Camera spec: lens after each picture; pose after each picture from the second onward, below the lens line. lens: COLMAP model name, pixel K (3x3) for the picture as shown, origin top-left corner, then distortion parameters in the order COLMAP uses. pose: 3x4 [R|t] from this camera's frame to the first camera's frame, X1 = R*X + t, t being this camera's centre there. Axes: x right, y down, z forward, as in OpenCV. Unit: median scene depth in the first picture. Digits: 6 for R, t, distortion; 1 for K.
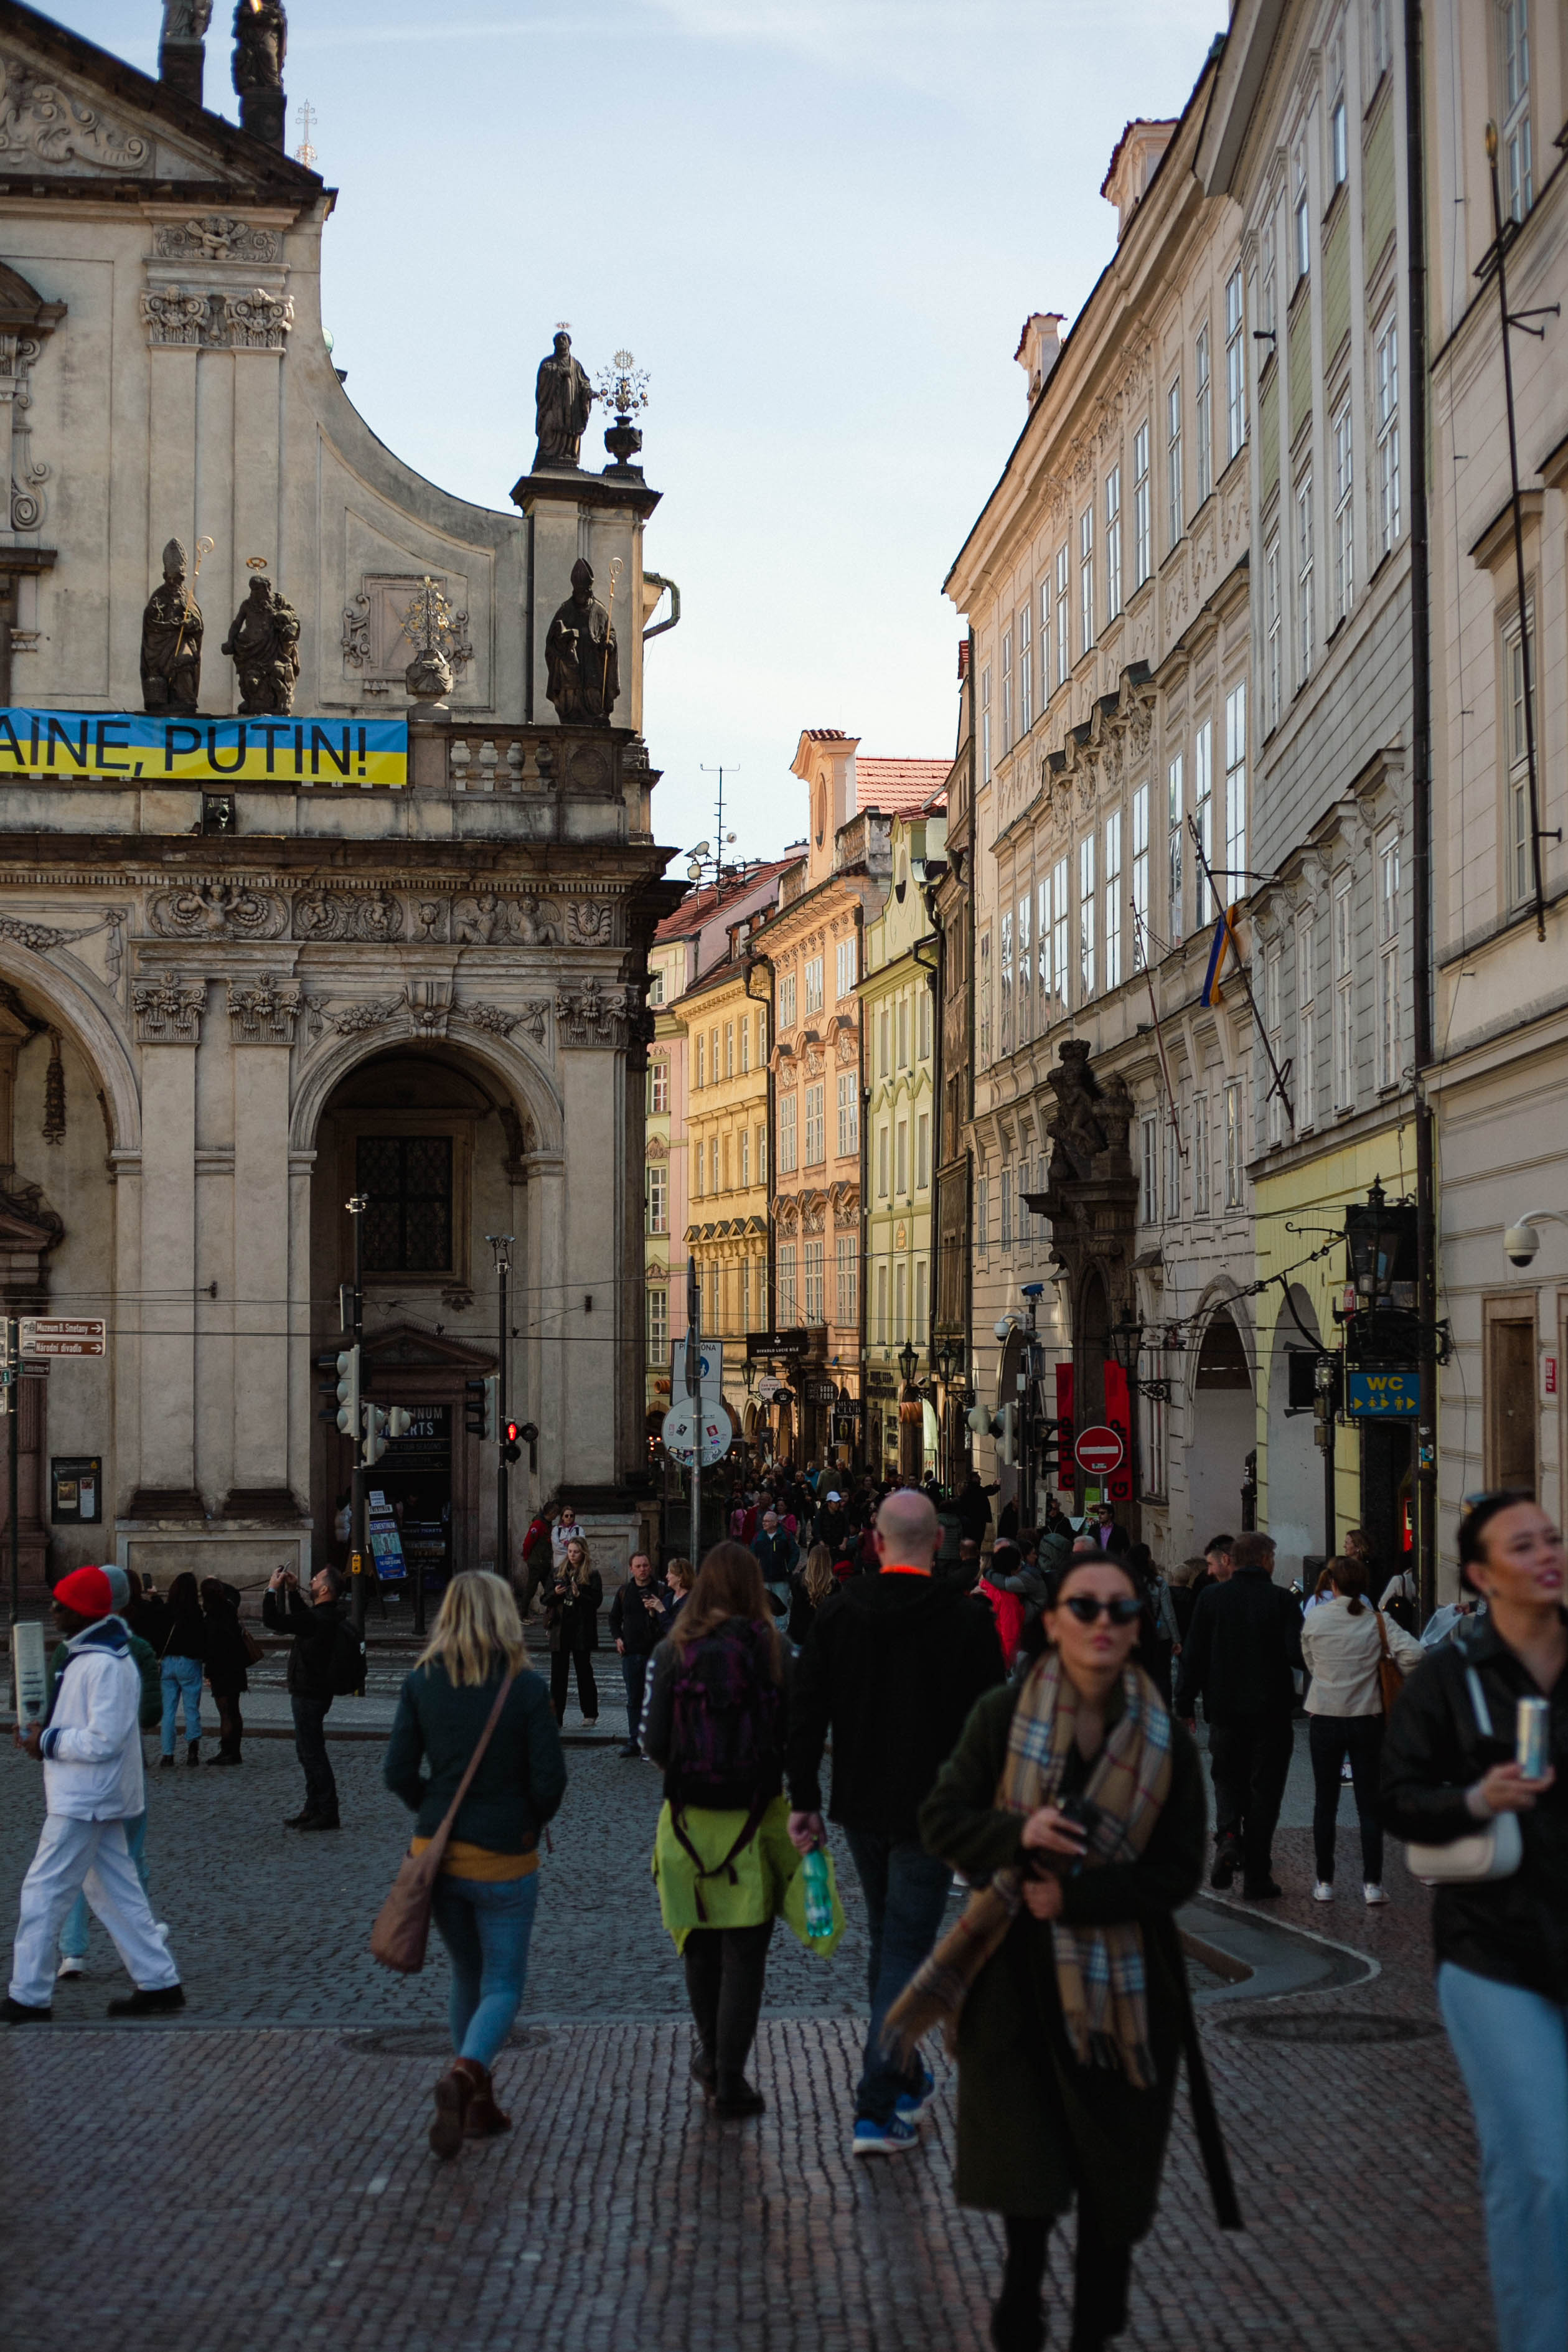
lens RADIAL K [[3429.6, 0, 786.0], [0, 3429.6, 1176.2], [0, 0, 1]] dist [-0.101026, 0.000000]
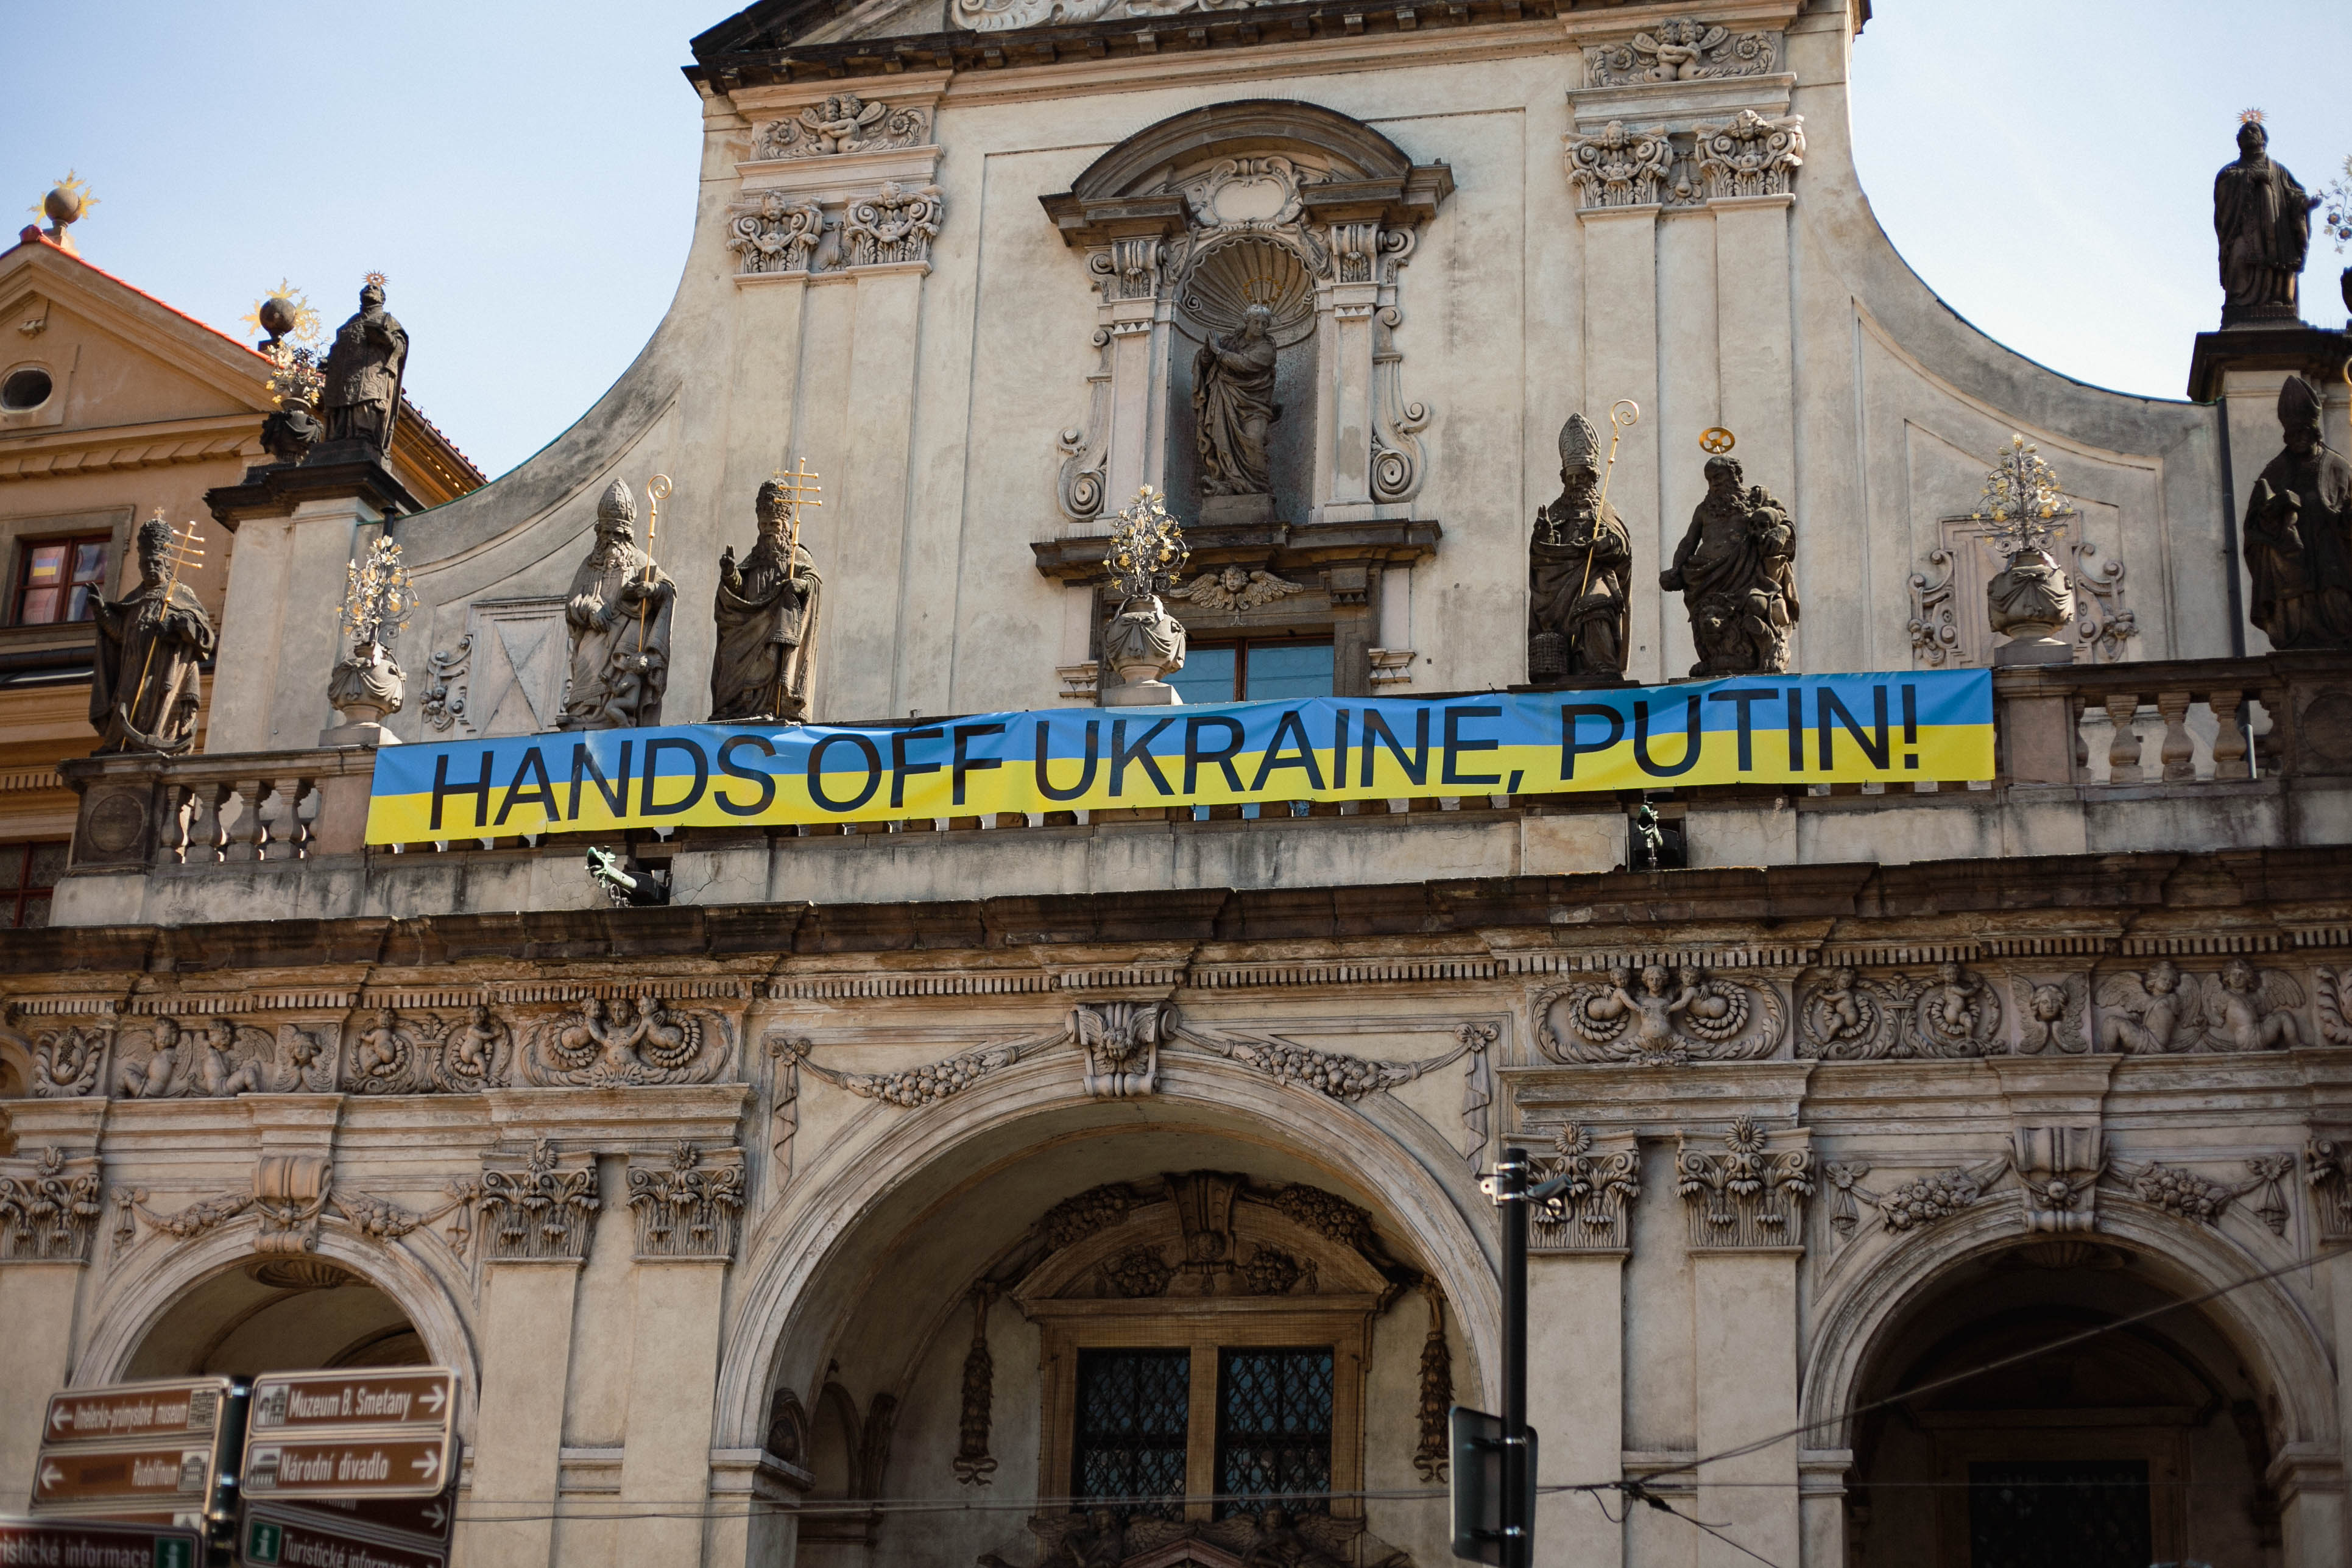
lens RADIAL K [[3429.9, 0, 1143.2], [0, 3429.9, 761.8], [0, 0, 1]] dist [-0.101026, 0.000000]
pose [[0.904894, -0.106935, -0.411986, -0.008950], [-0.022918, 0.954281, -0.298031, 0.049369], [0.425020, 0.279129, 0.861072, 0.468052]]
